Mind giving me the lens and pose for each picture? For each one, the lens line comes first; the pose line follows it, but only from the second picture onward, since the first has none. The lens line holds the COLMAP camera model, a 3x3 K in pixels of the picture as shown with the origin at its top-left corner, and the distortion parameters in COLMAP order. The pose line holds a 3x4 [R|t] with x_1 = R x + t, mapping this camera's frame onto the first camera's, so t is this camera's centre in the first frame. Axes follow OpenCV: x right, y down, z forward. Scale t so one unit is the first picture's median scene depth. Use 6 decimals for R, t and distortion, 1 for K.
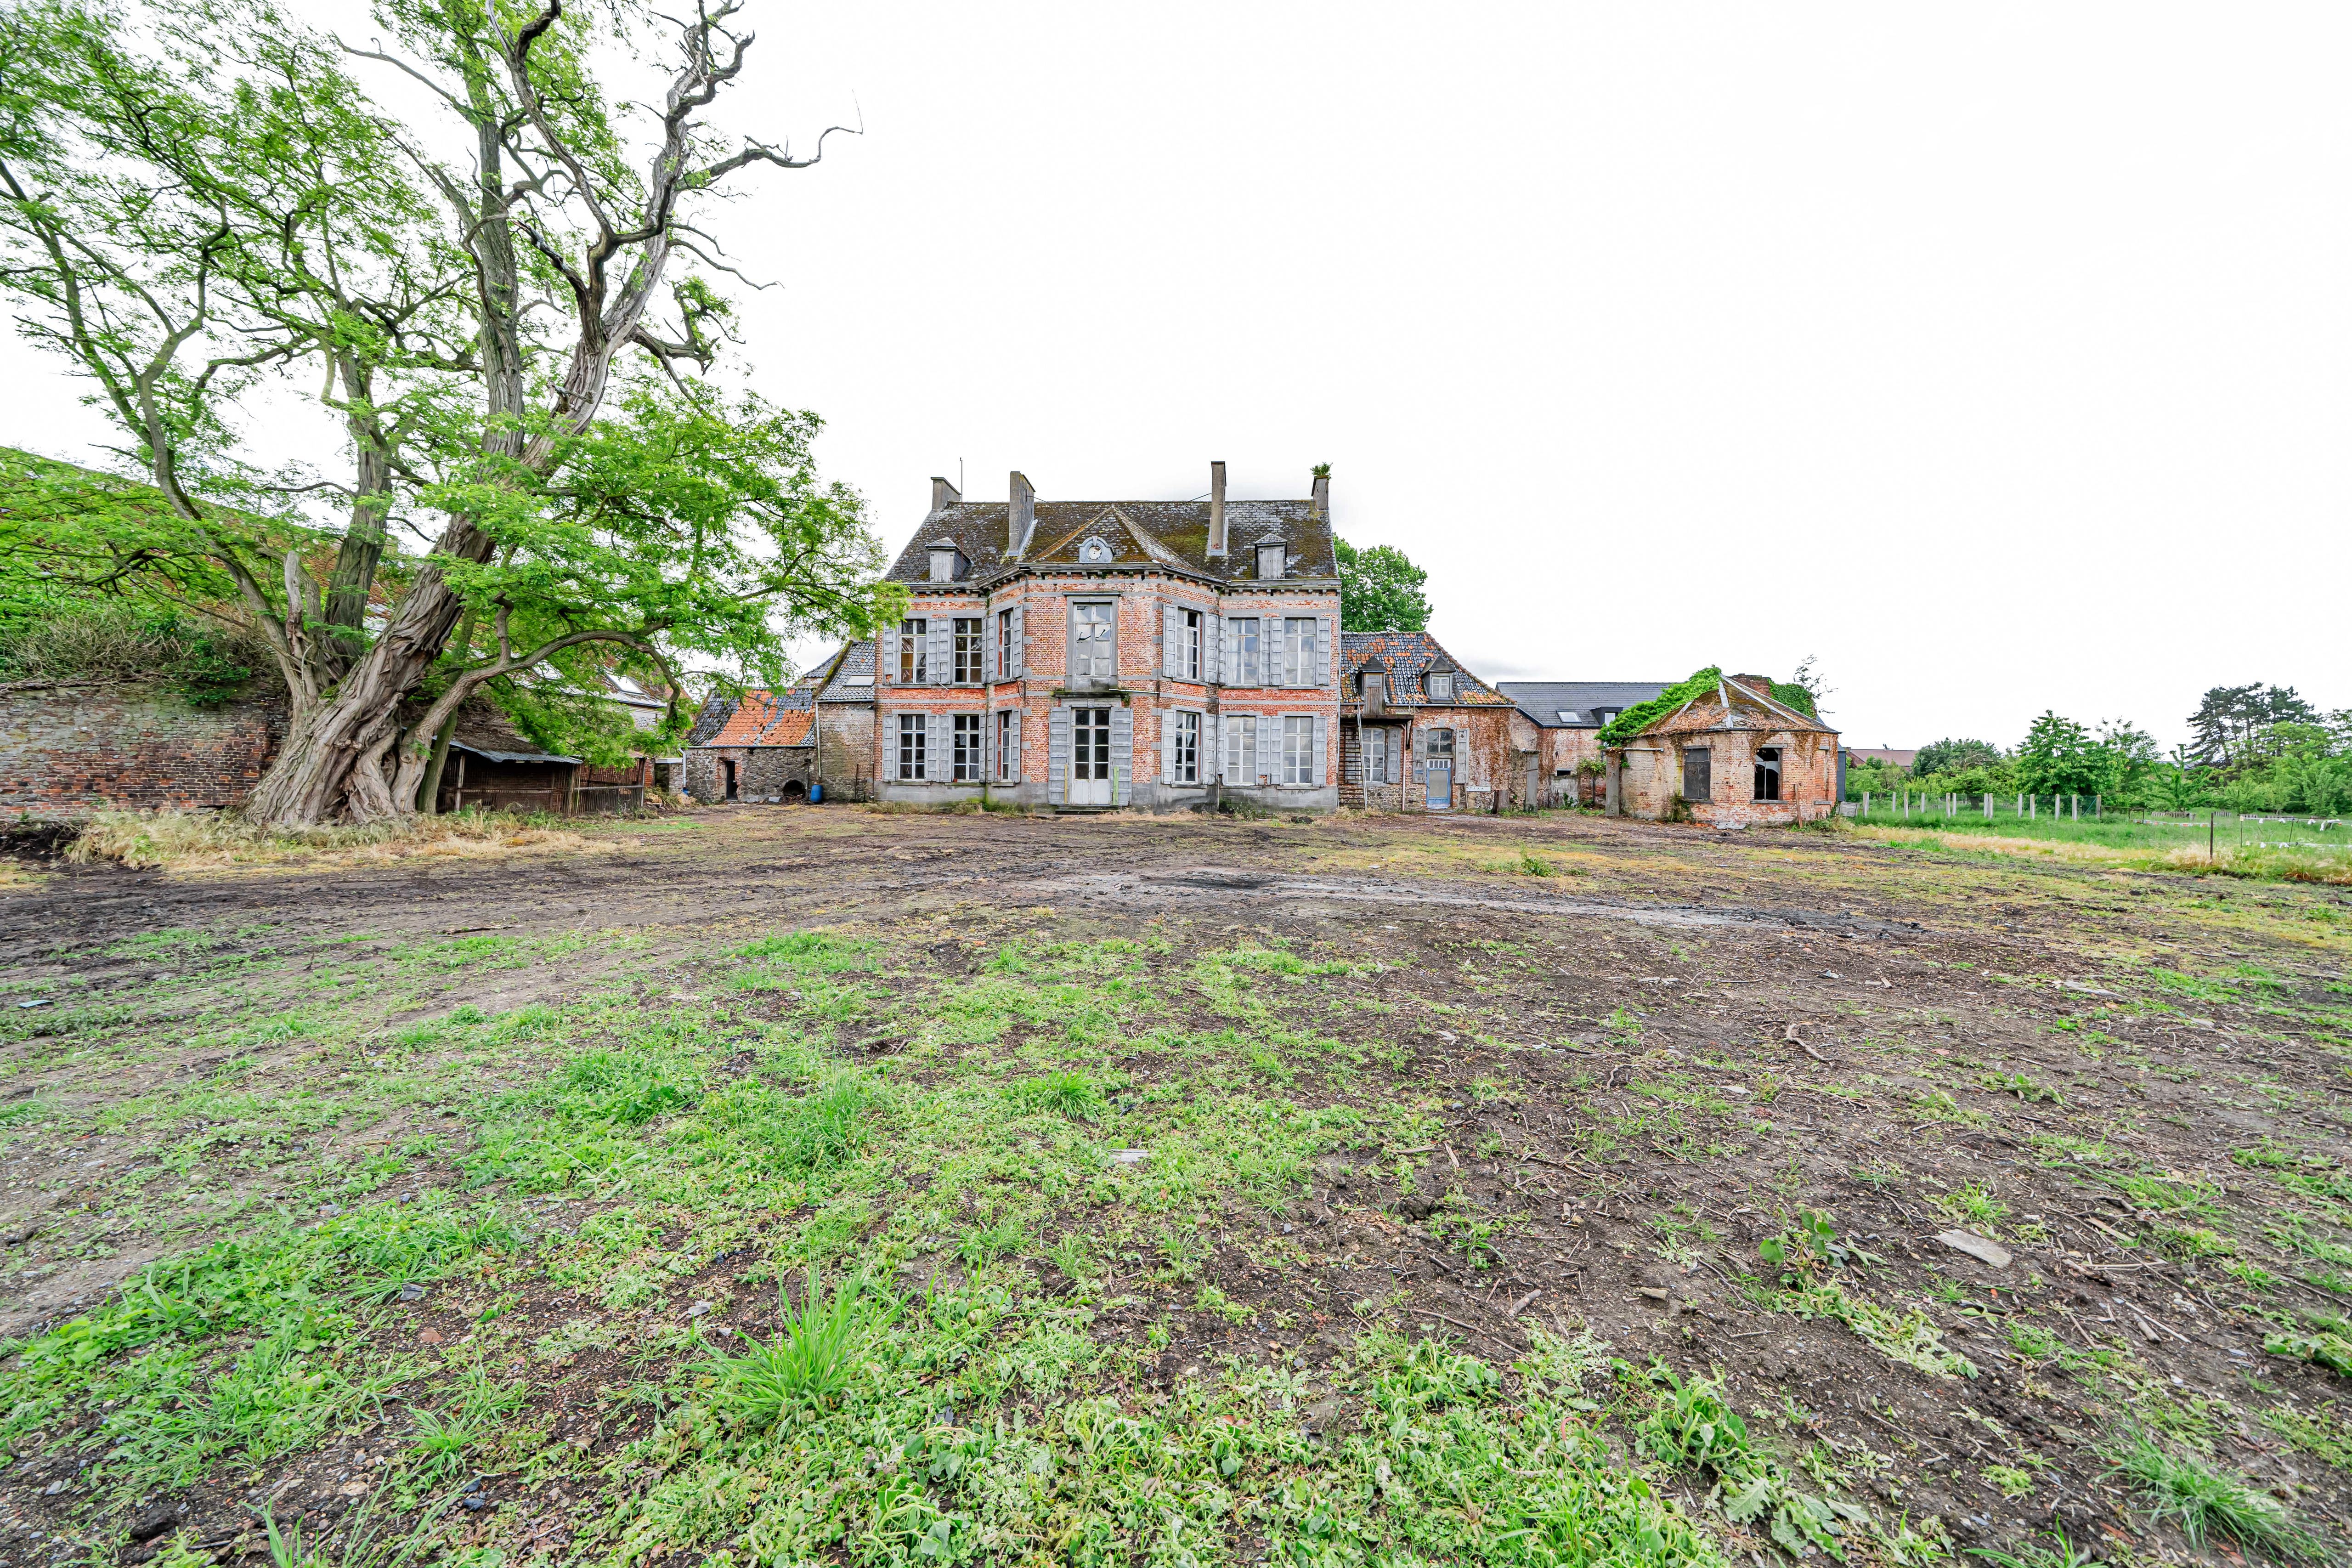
lens RADIAL K [[804.1, 0, 1197.0], [0, 804.1, 797.3], [0, 0, 1]] dist [-0.007966, 0.000470]
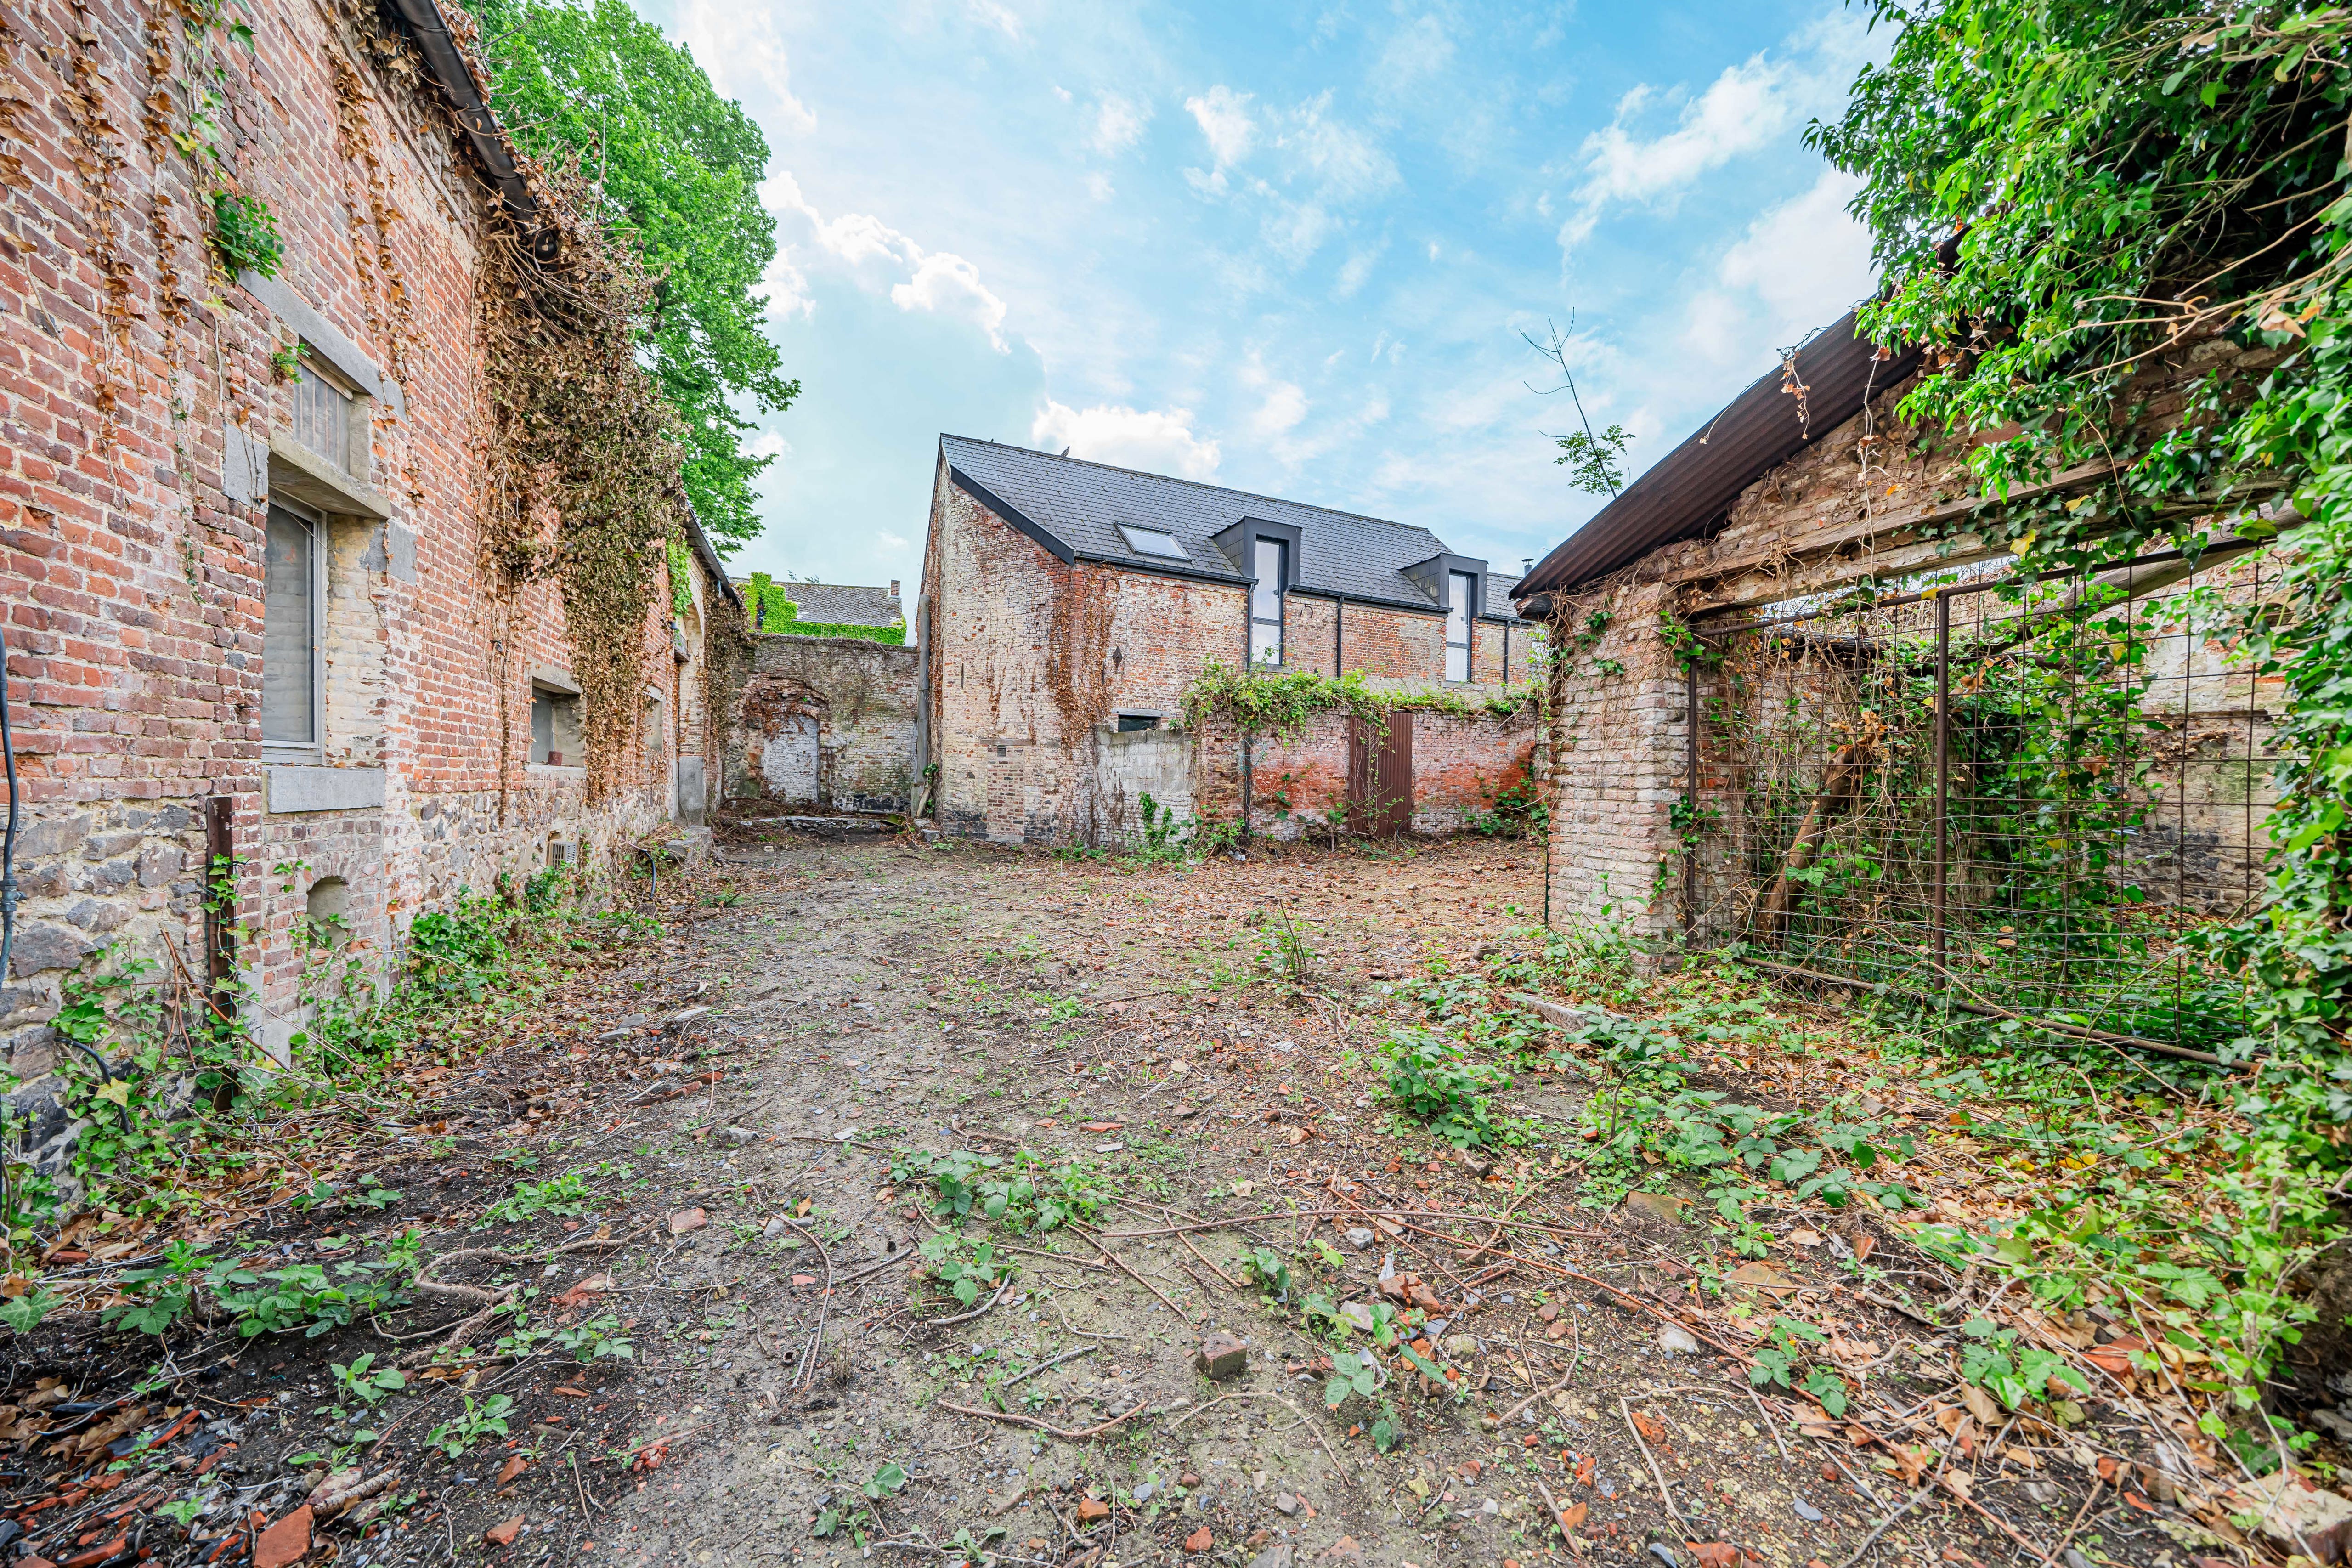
lens RADIAL K [[804.1, 0, 1197.0], [0, 804.1, 797.3], [0, 0, 1]] dist [-0.007966, 0.000470]
pose [[0.865829, -0.010058, 0.500239, 0.520085], [-0.000519, 0.999779, 0.021000, -0.015888], [-0.500339, -0.018442, 0.865633, 1.165944]]
